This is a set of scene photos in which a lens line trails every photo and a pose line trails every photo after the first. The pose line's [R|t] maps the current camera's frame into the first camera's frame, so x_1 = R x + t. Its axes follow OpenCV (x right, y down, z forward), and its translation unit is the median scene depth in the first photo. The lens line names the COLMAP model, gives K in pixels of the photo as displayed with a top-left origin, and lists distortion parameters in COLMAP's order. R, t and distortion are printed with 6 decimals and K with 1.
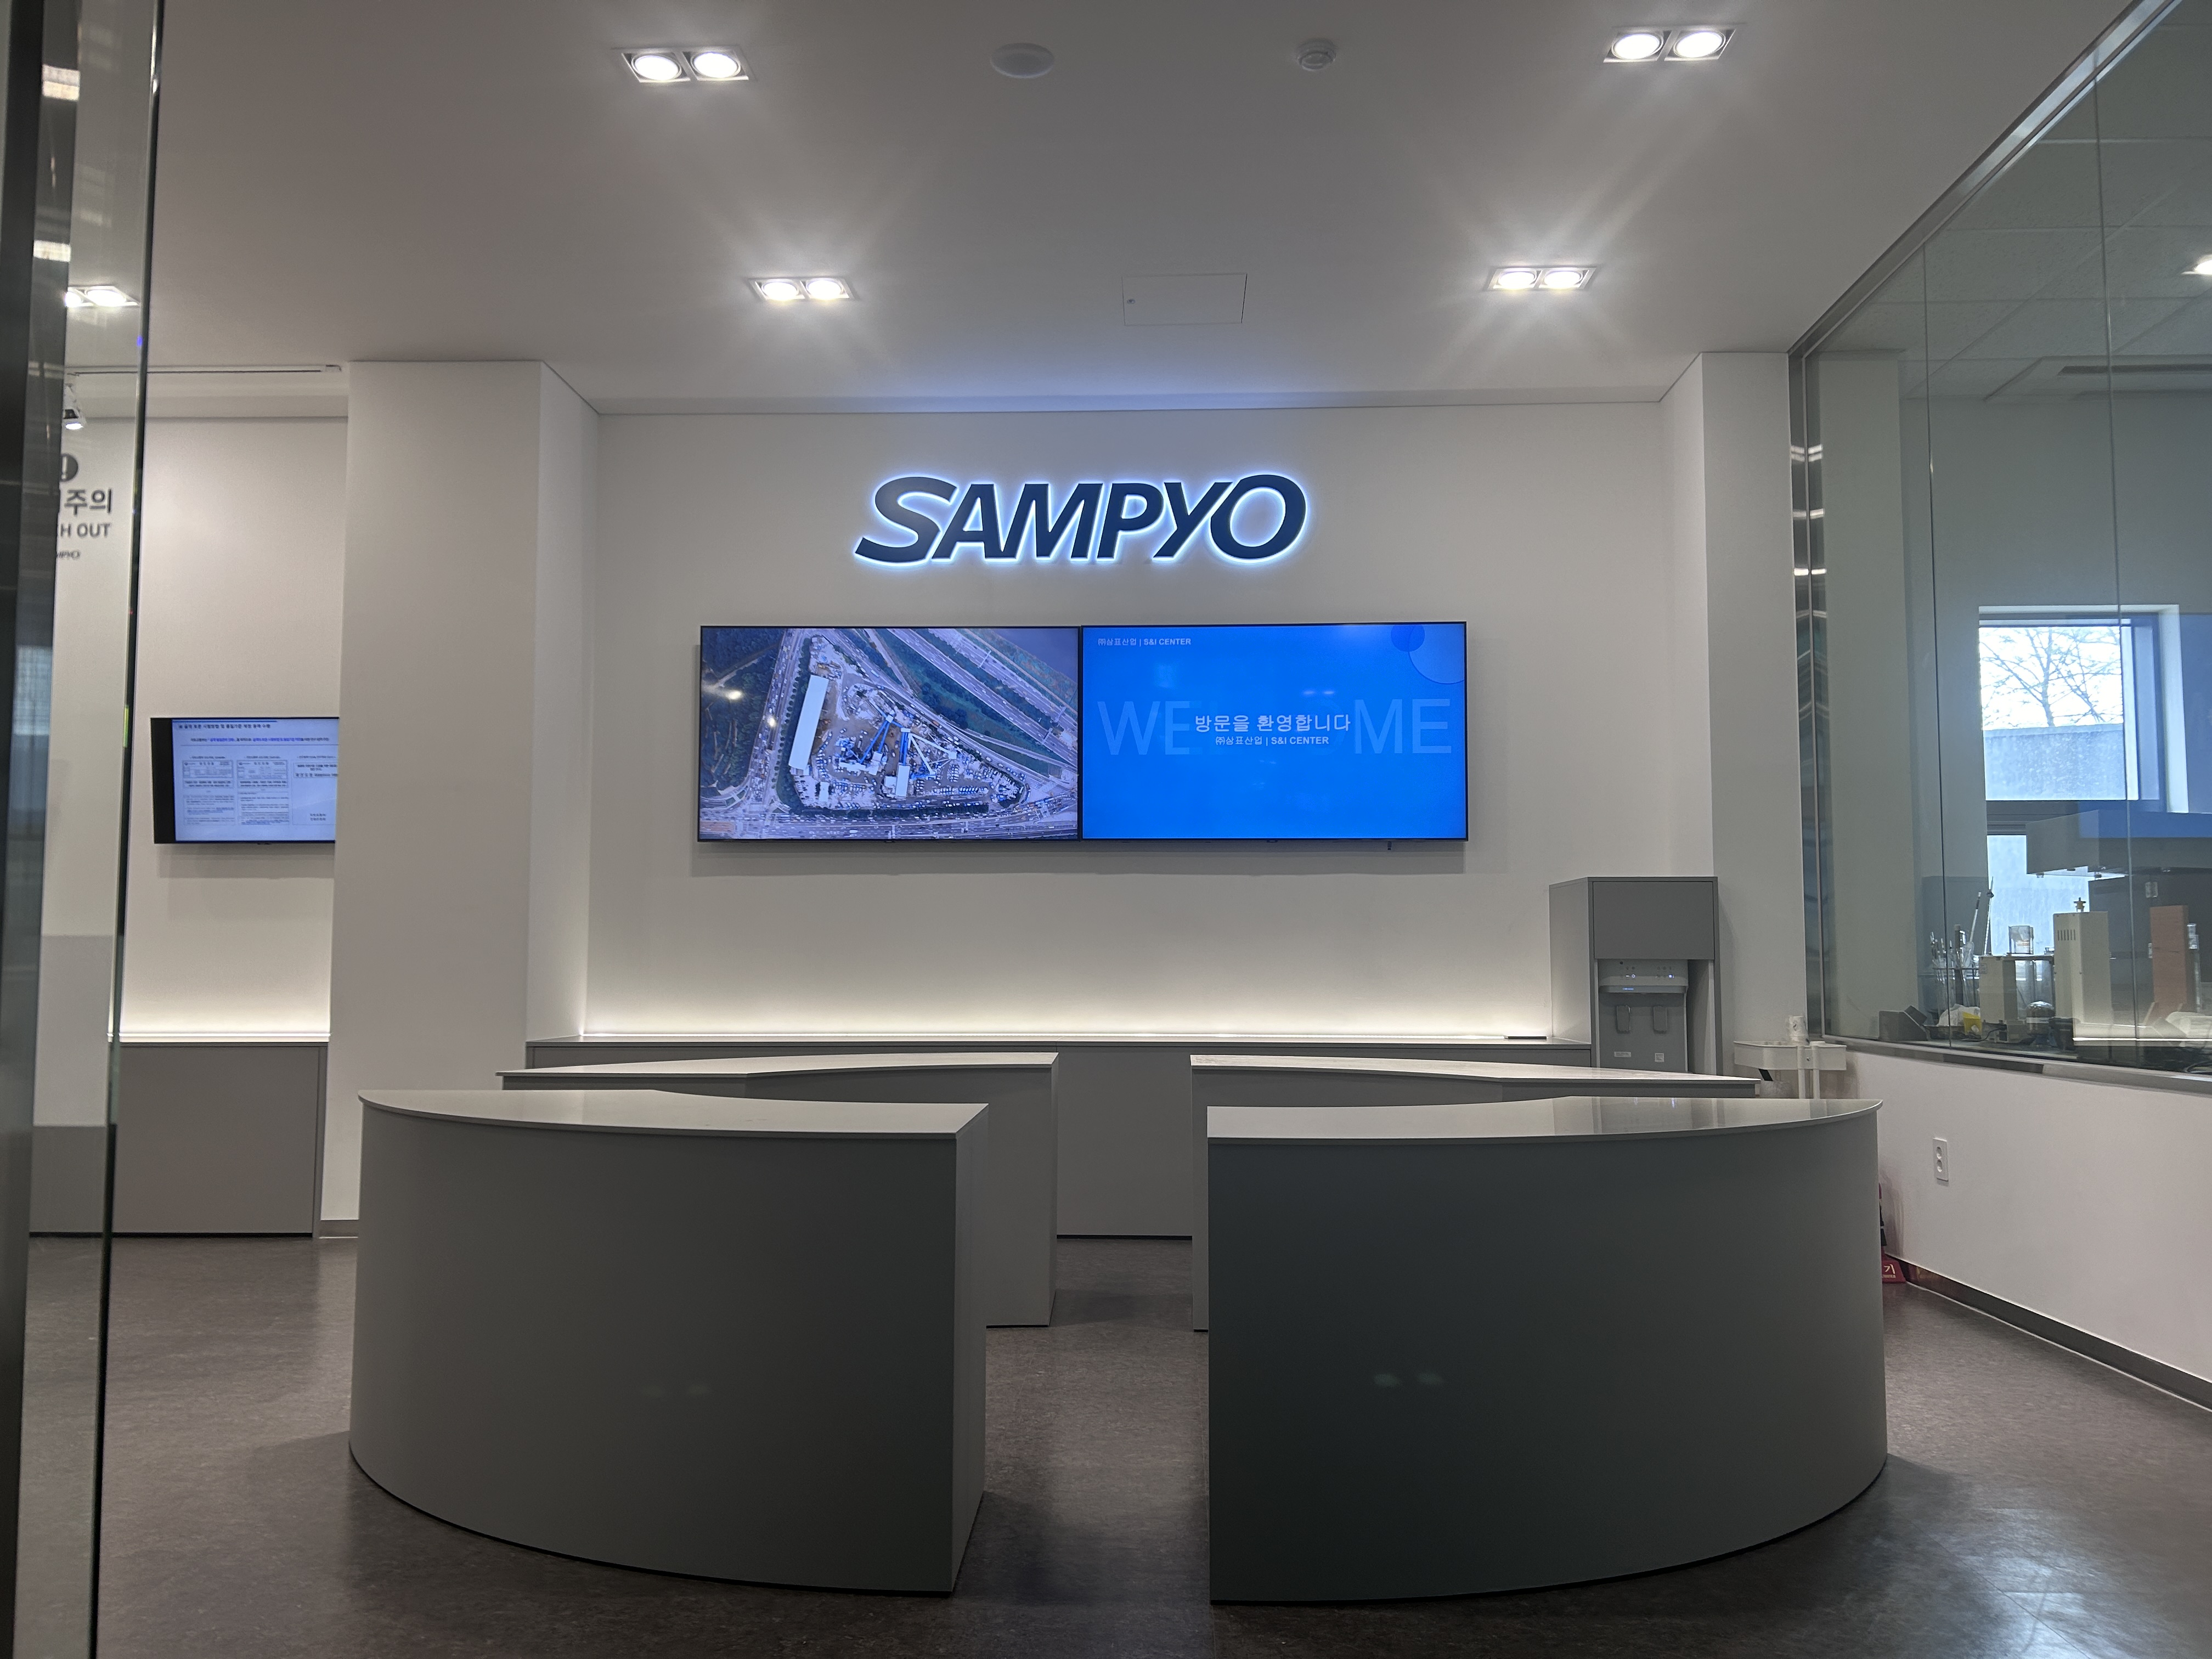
lens RADIAL K [[1536.7, 0, 1106.0], [0, 1536.7, 829.5], [0, 0, 1]] dist [0.001838, 0.000341]
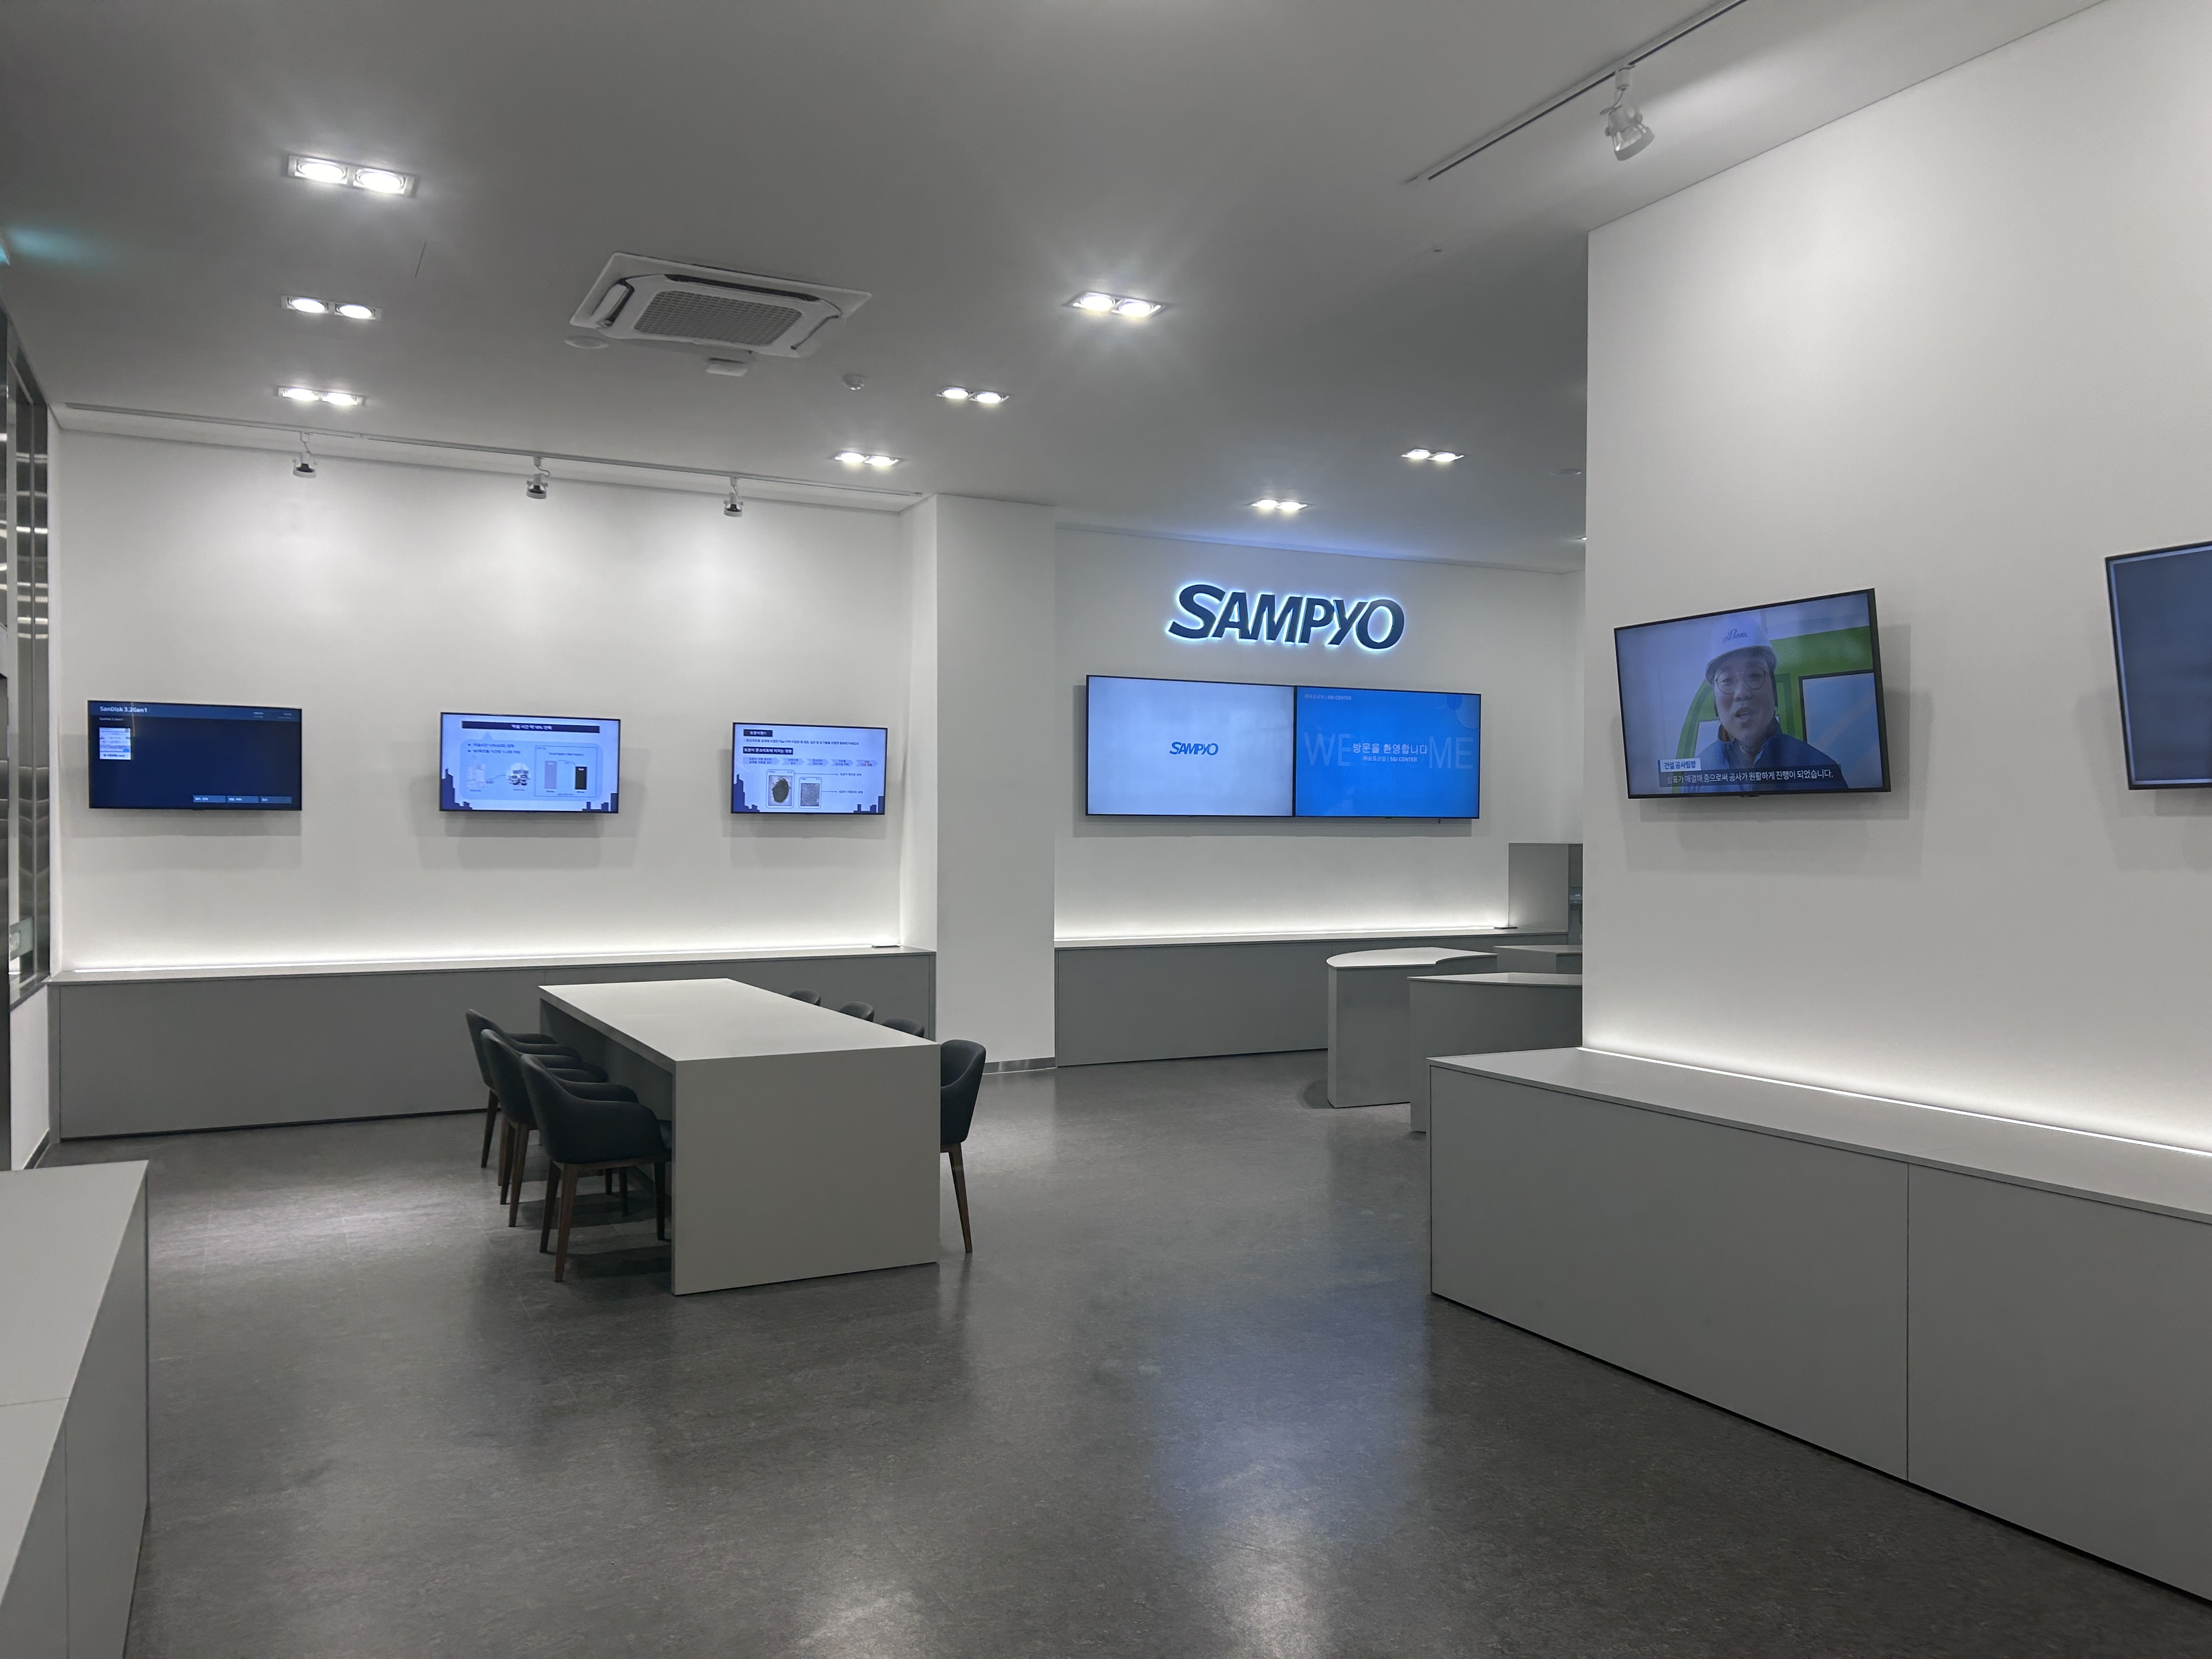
lens RADIAL K [[1667.4, 0, 1106.0], [0, 1667.4, 829.5], [0, 0, 1]] dist [-0.103014, 0.000408]
pose [[0.887169, 0.004460, 0.461424, -1.004542], [-0.032451, 0.998081, 0.052745, -0.065578], [-0.460303, -0.061767, 0.885610, -0.484838]]
